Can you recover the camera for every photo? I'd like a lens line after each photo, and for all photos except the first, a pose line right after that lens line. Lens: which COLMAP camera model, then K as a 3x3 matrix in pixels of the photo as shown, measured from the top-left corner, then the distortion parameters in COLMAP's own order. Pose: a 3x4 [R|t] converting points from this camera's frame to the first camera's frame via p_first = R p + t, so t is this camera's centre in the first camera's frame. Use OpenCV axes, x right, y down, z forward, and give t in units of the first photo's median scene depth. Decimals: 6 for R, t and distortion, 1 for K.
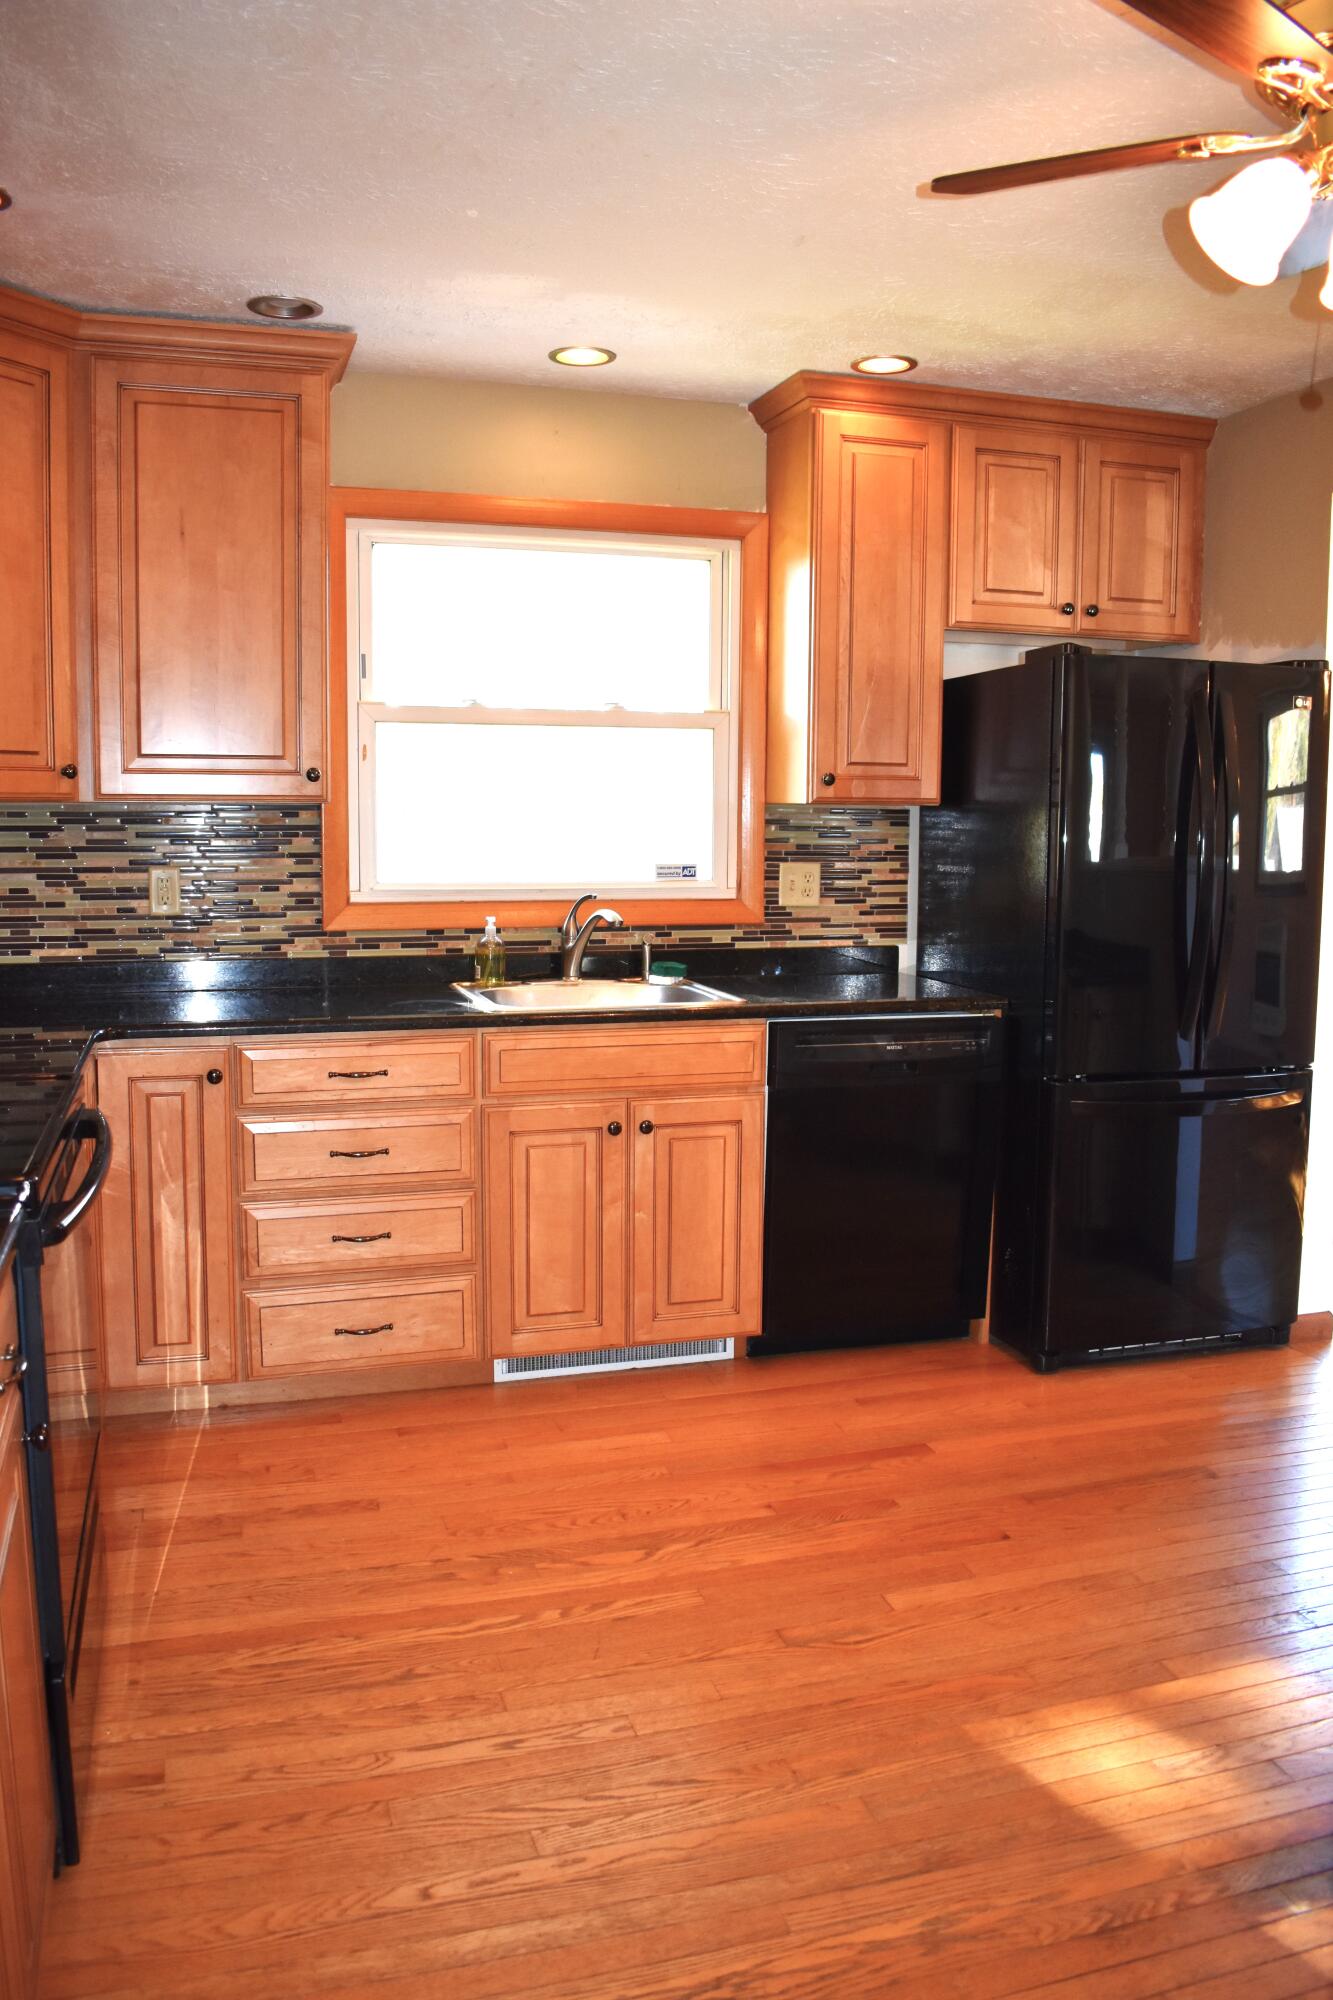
lens RADIAL K [[1553.4, 0, 666.5], [0, 1553.4, 1000.0], [0, 0, 1]] dist [-0.080299, -0.001926]
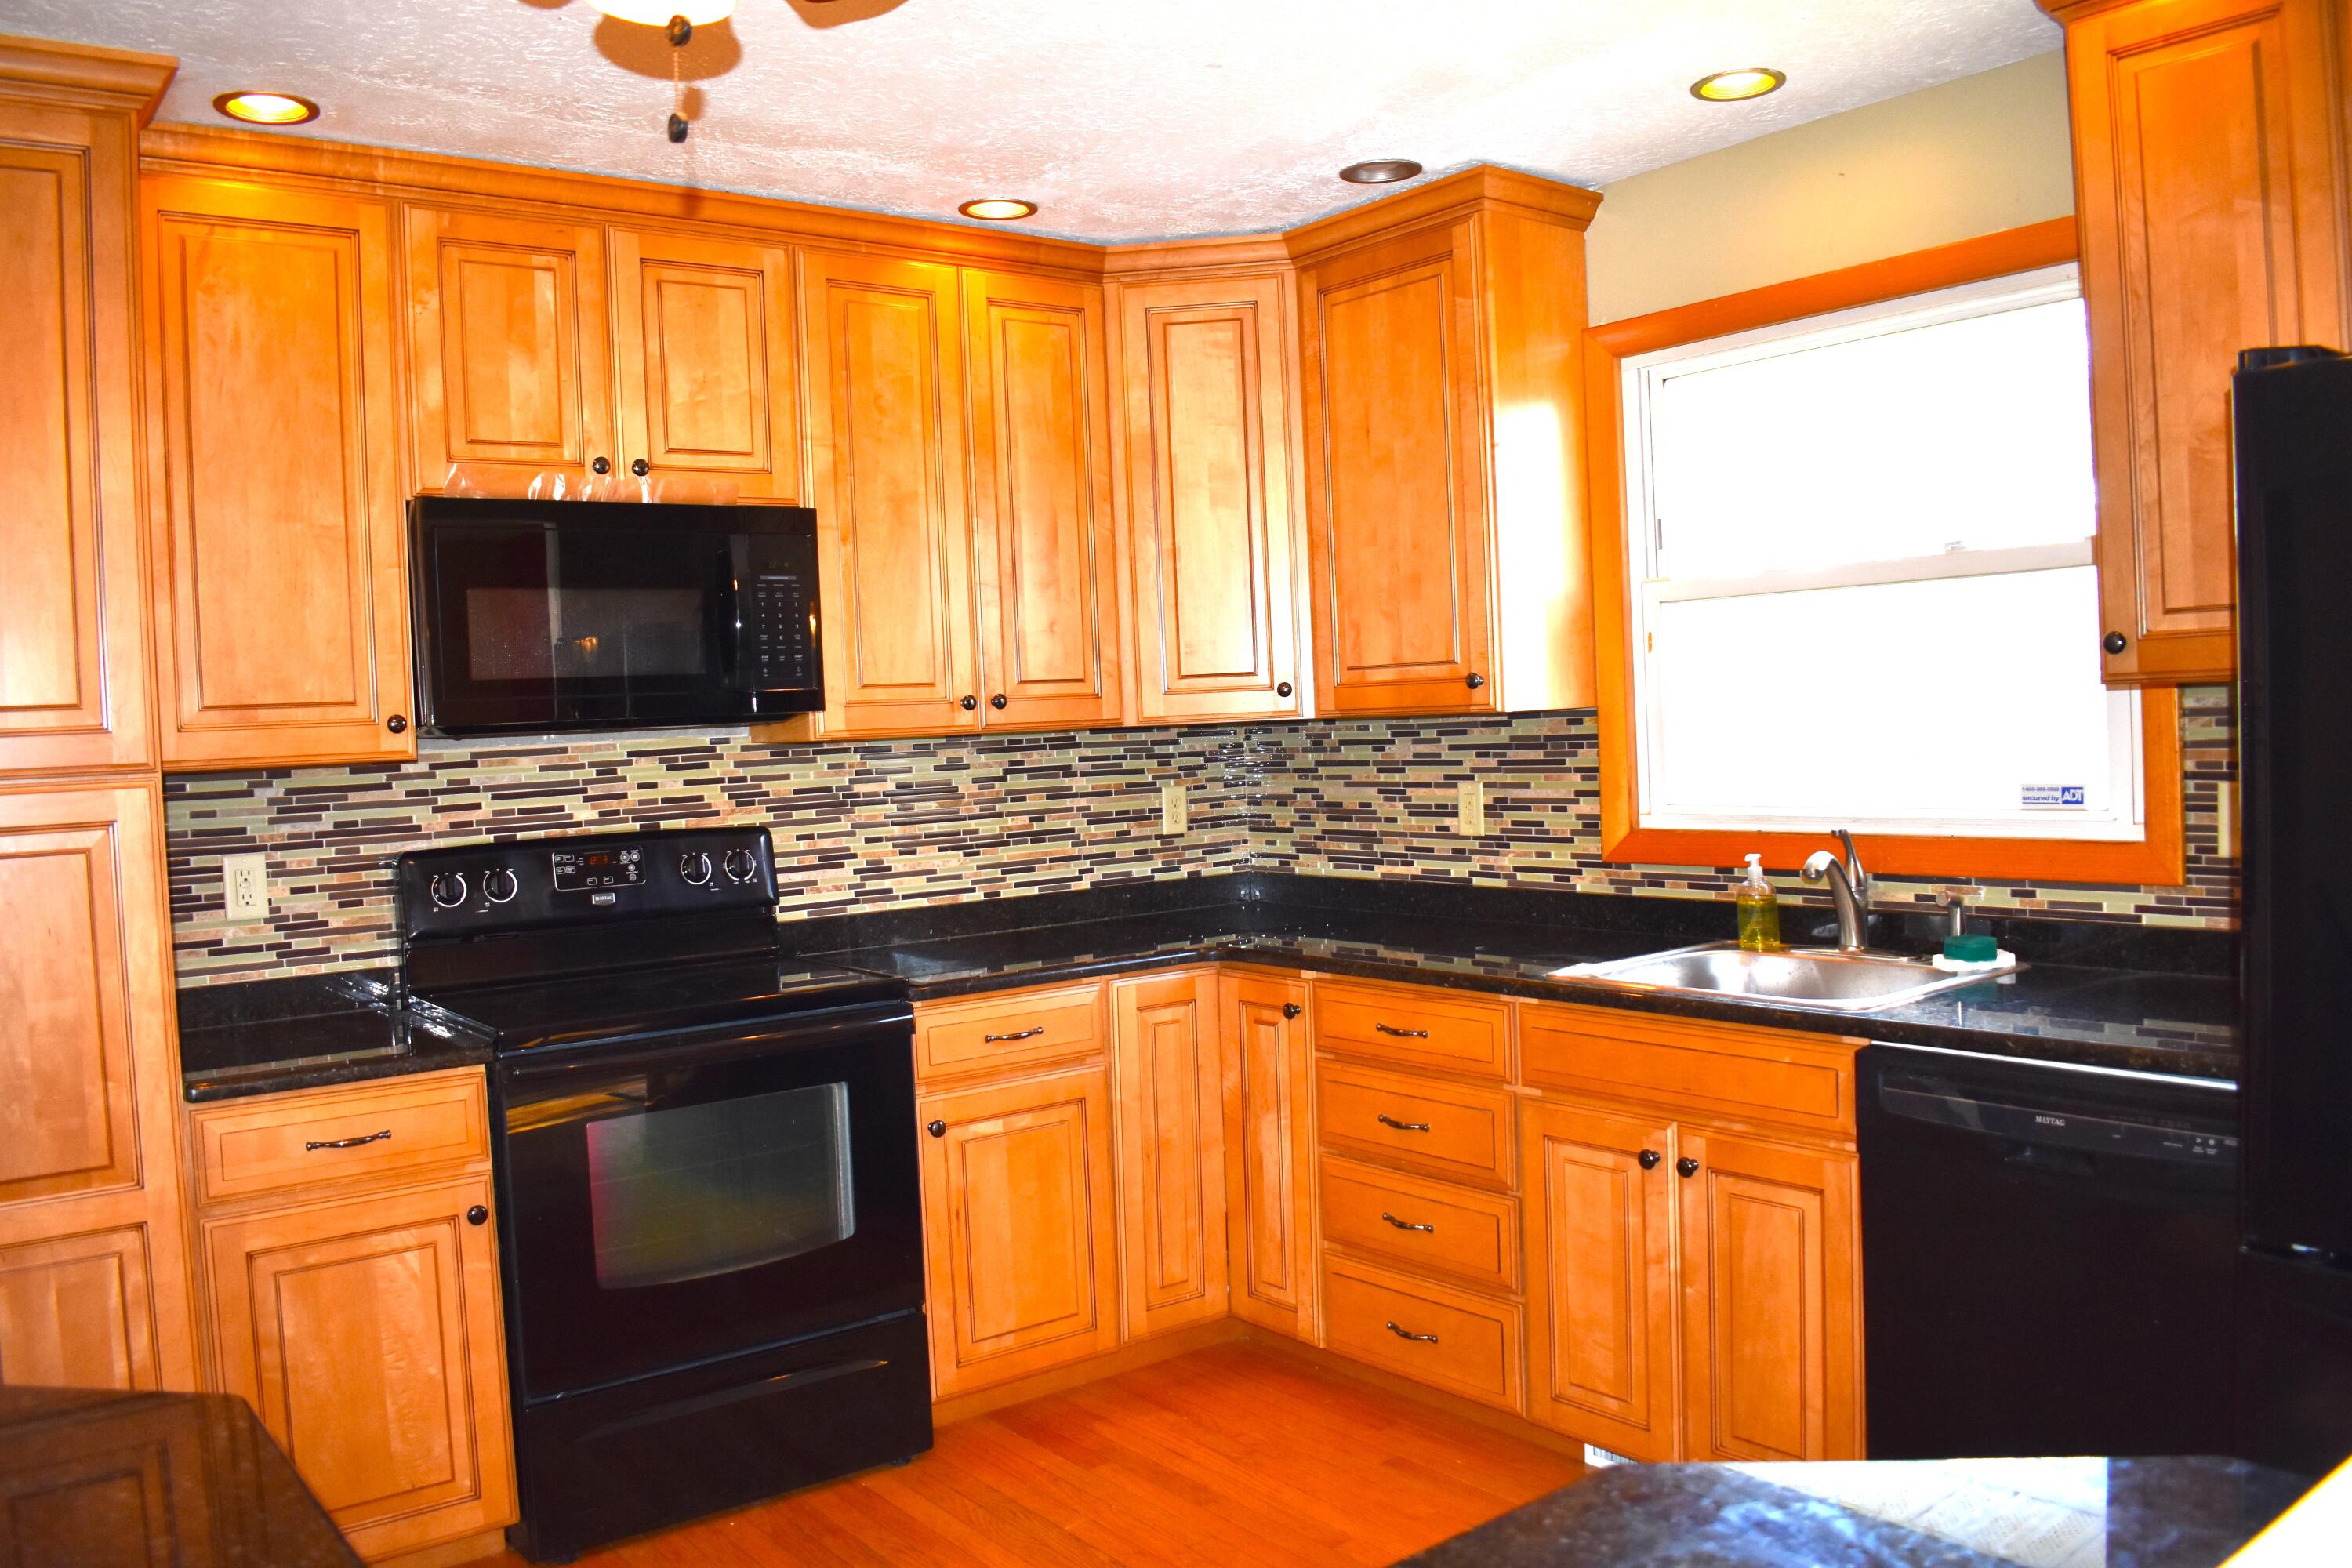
lens RADIAL K [[1824.3, 0, 1176.0], [0, 1824.3, 784.0], [0, 0, 1]] dist [-0.089912, 0.000565]
pose [[0.350863, 0.010407, -0.936369, 0.619829], [-0.070100, 0.997424, -0.015181, -0.057023], [0.933799, 0.070966, 0.350689, 0.461721]]
